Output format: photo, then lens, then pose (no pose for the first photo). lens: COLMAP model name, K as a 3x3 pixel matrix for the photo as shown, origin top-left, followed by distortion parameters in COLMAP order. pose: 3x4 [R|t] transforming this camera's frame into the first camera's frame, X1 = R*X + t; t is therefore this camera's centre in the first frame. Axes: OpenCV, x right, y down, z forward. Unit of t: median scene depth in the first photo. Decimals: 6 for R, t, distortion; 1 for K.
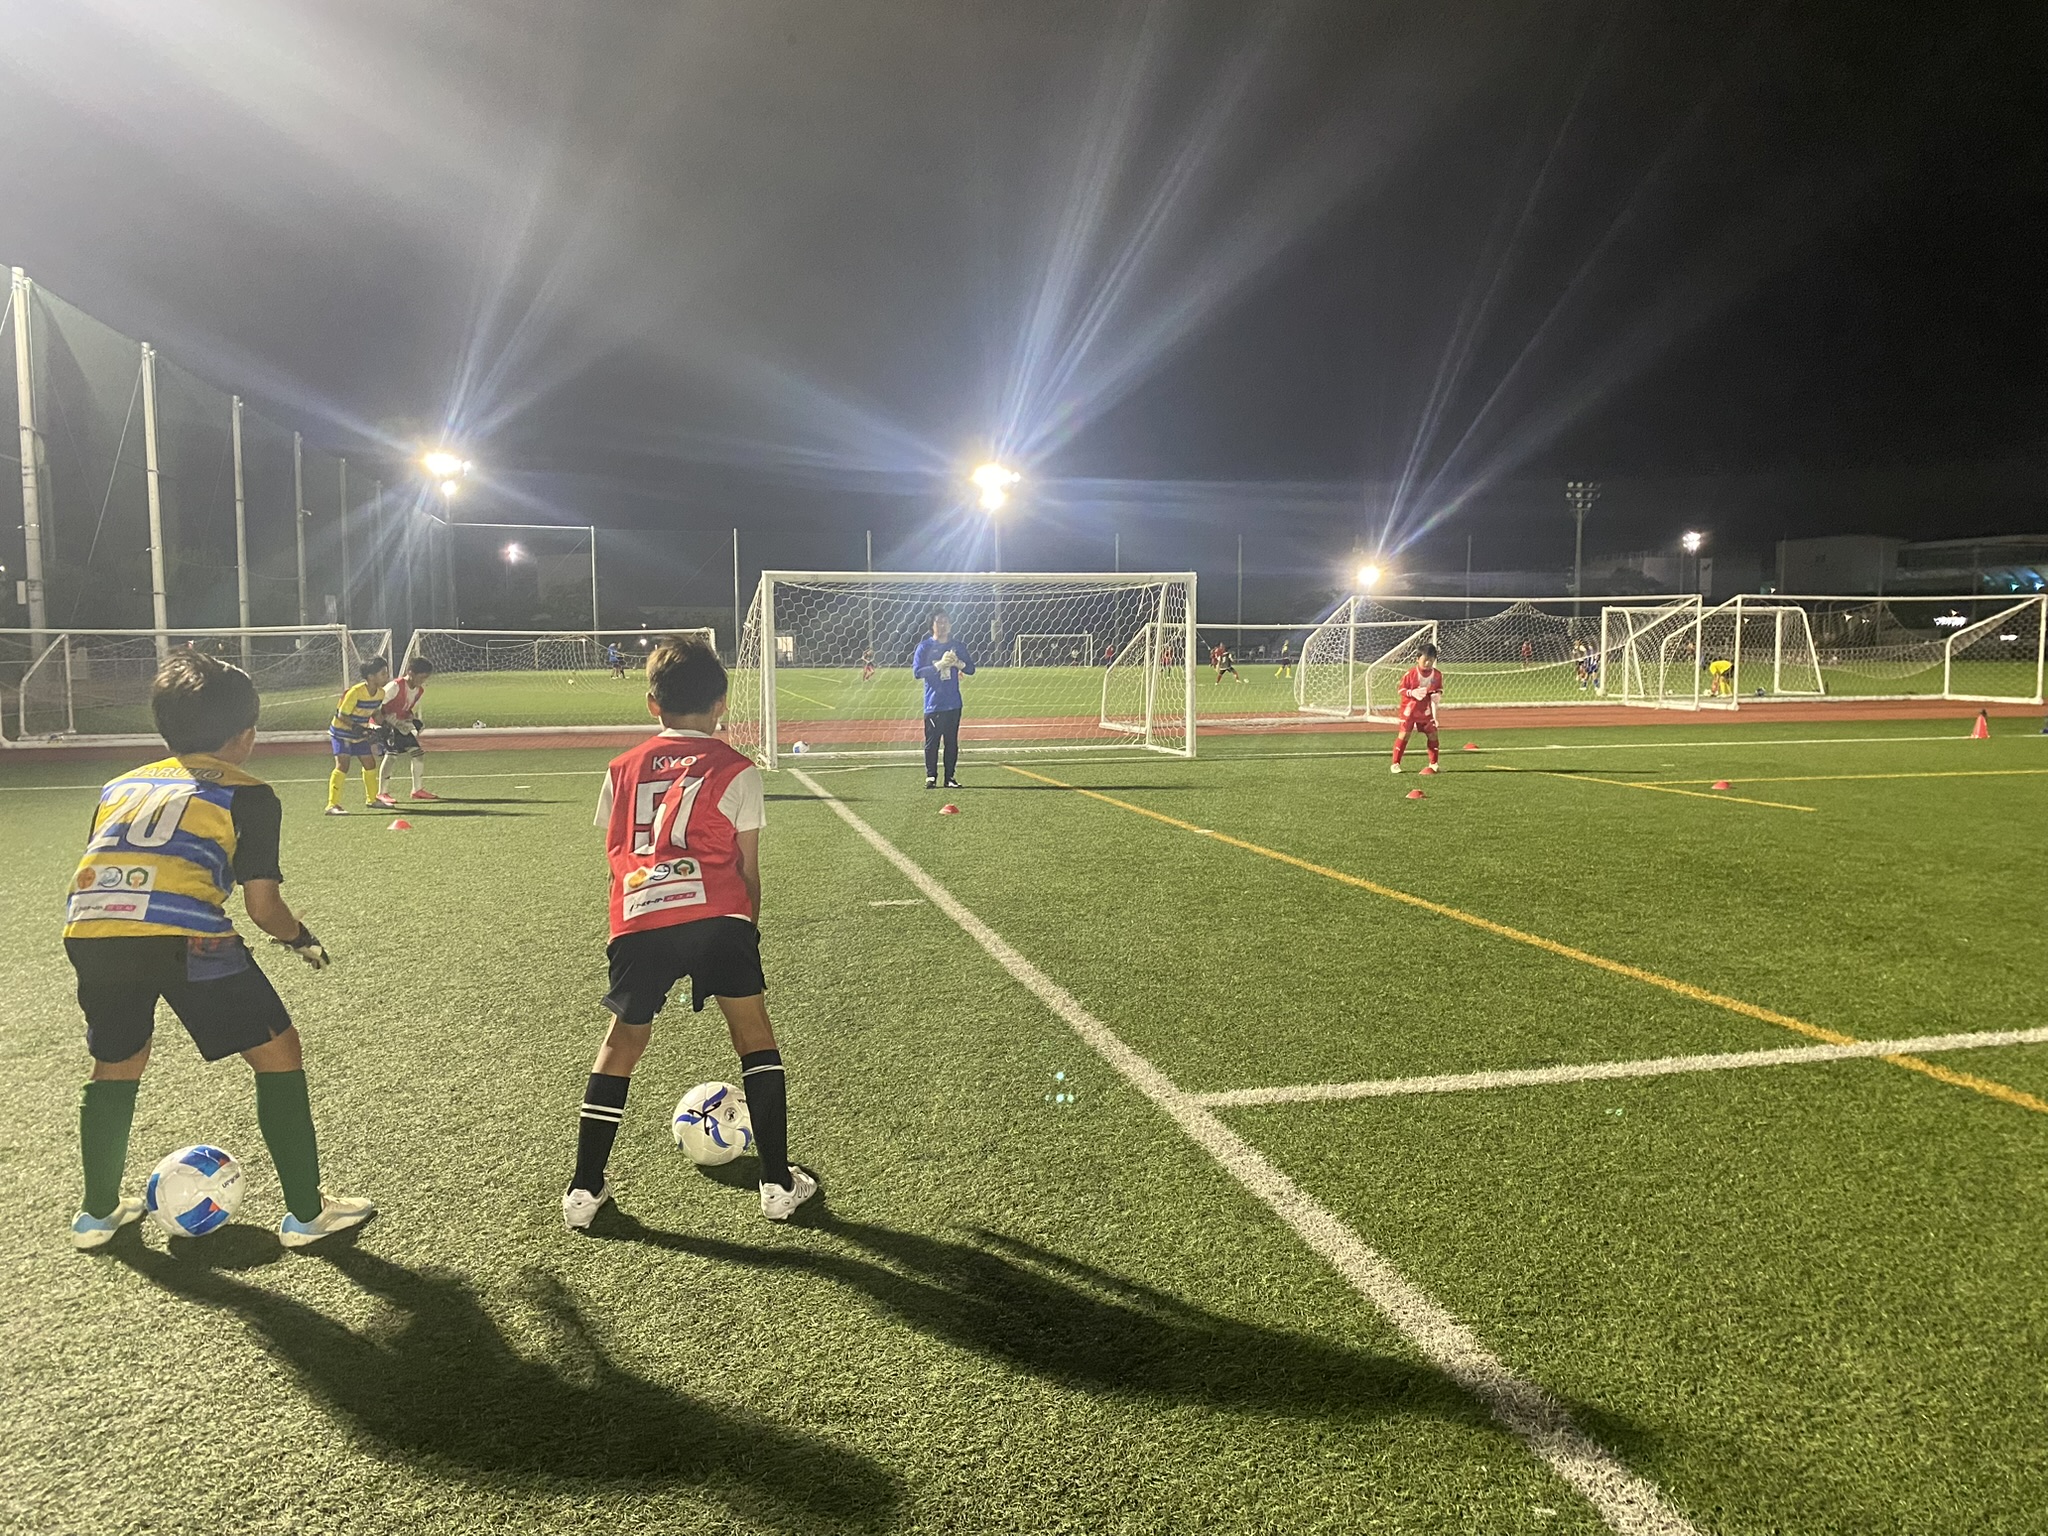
lens RADIAL K [[1583.3, 0, 1021.2], [0, 1583.3, 764.8], [0, 0, 1]] dist [0.044324, -0.033949]
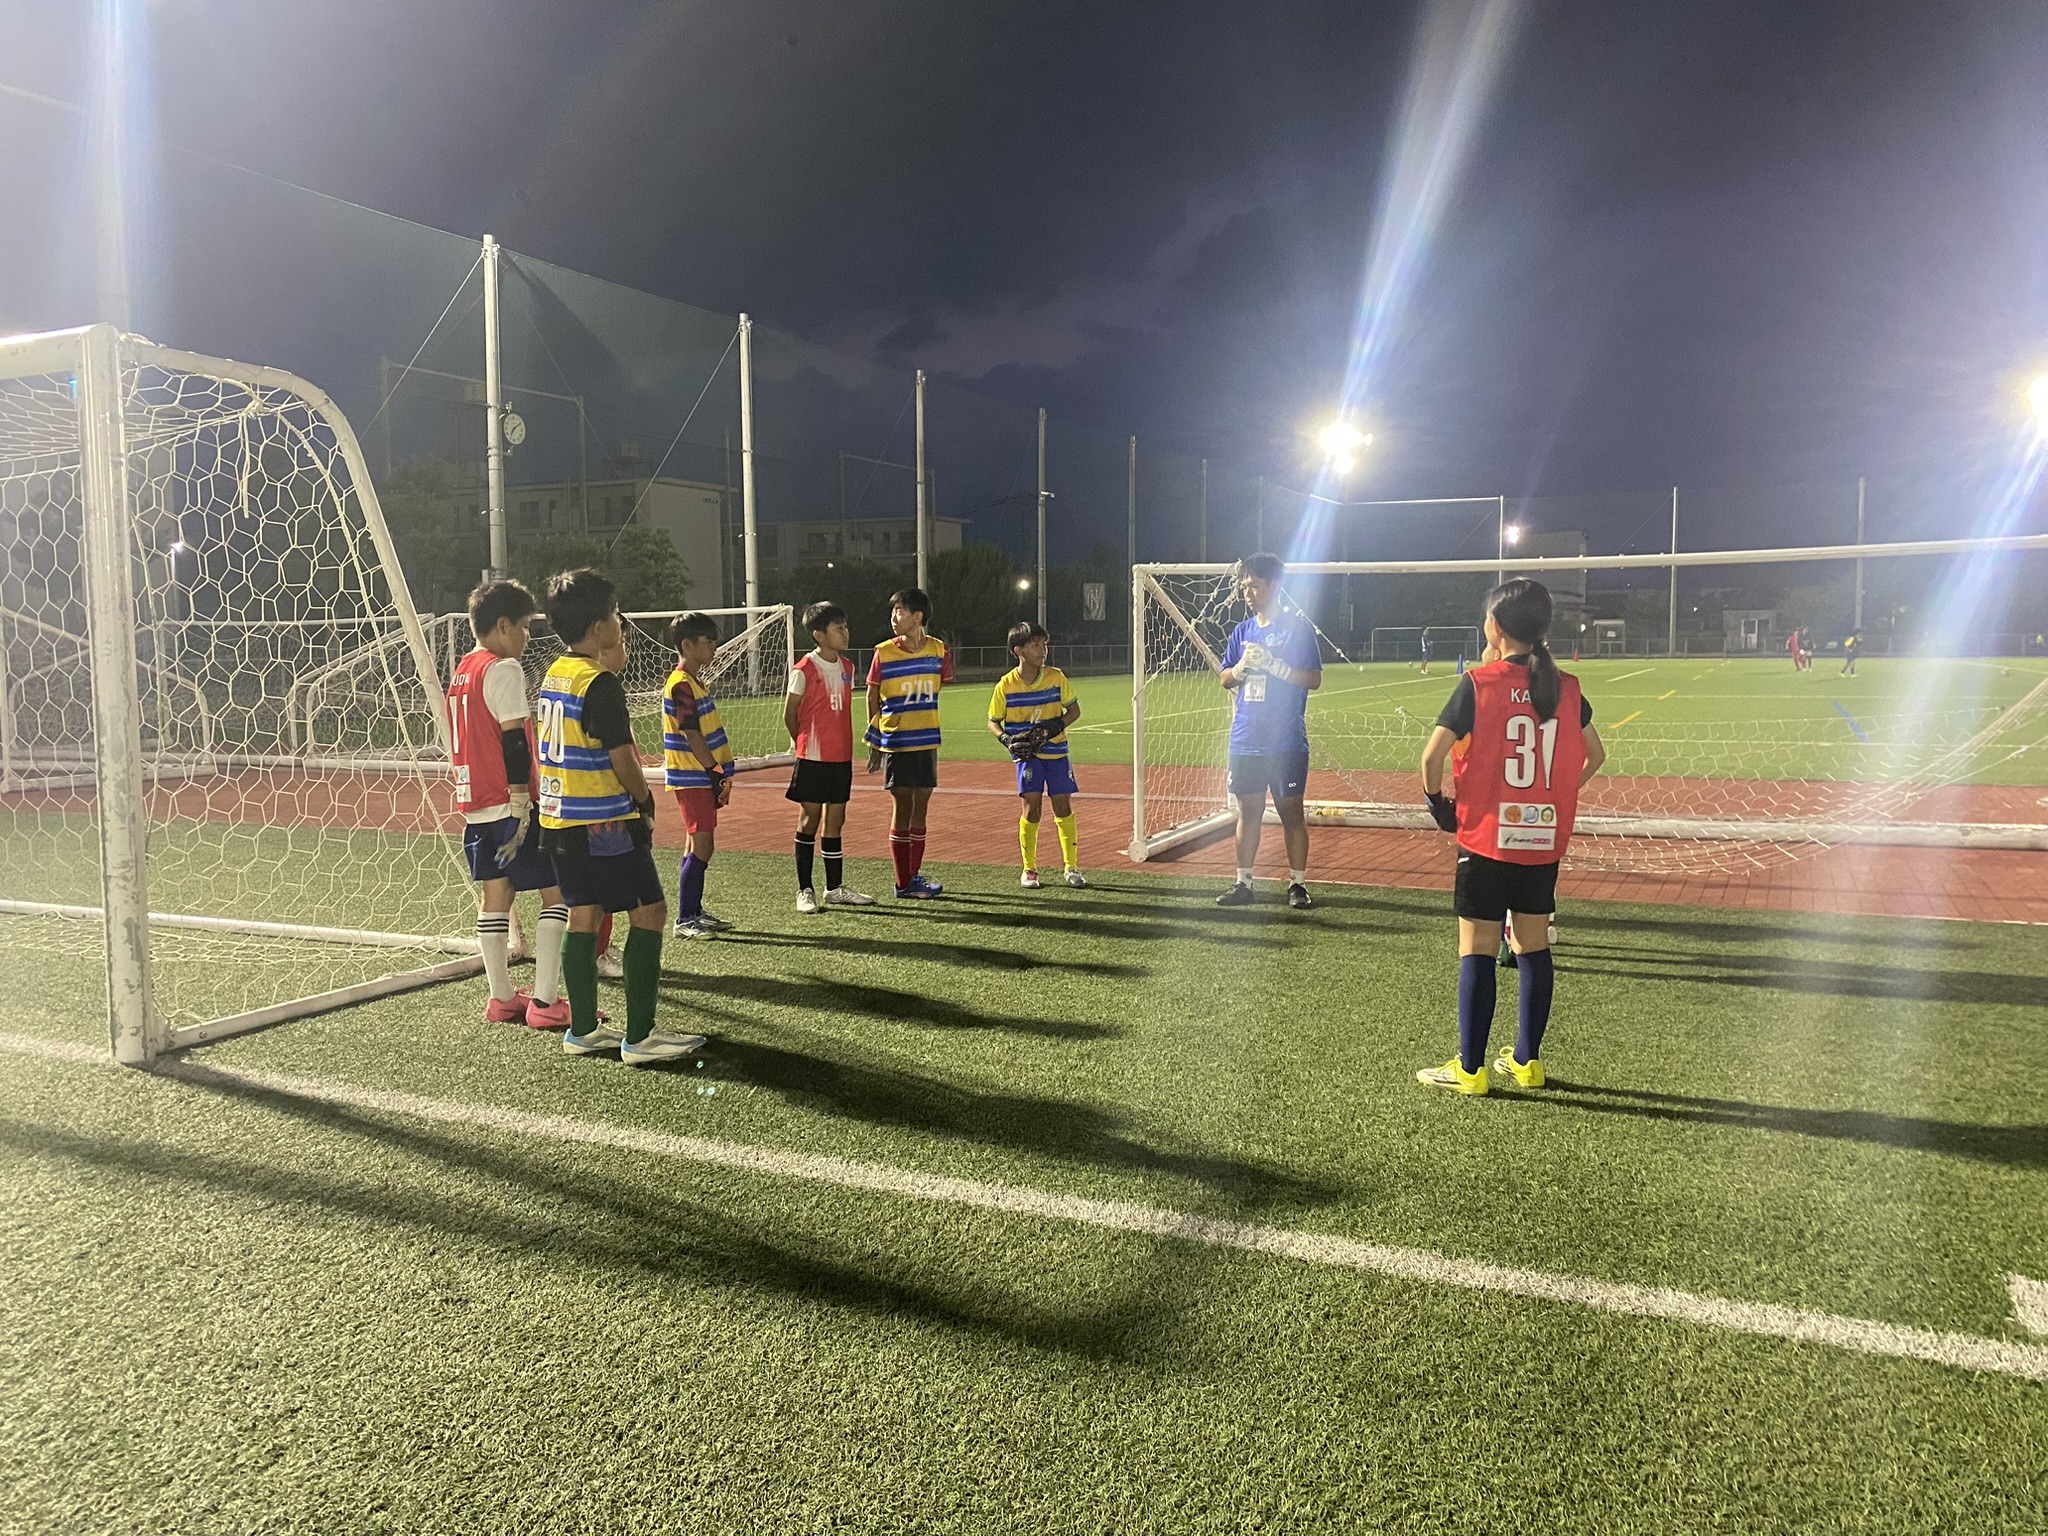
lens RADIAL K [[1583.3, 0, 1019.7], [0, 1583.3, 759.5], [0, 0, 1]] dist [0.044324, -0.033949]
pose [[0.784720, 0.030718, -0.619089, 0.205279], [-0.029695, 0.999488, 0.011954, -0.023609], [0.619138, 0.009003, 0.785230, 0.460578]]
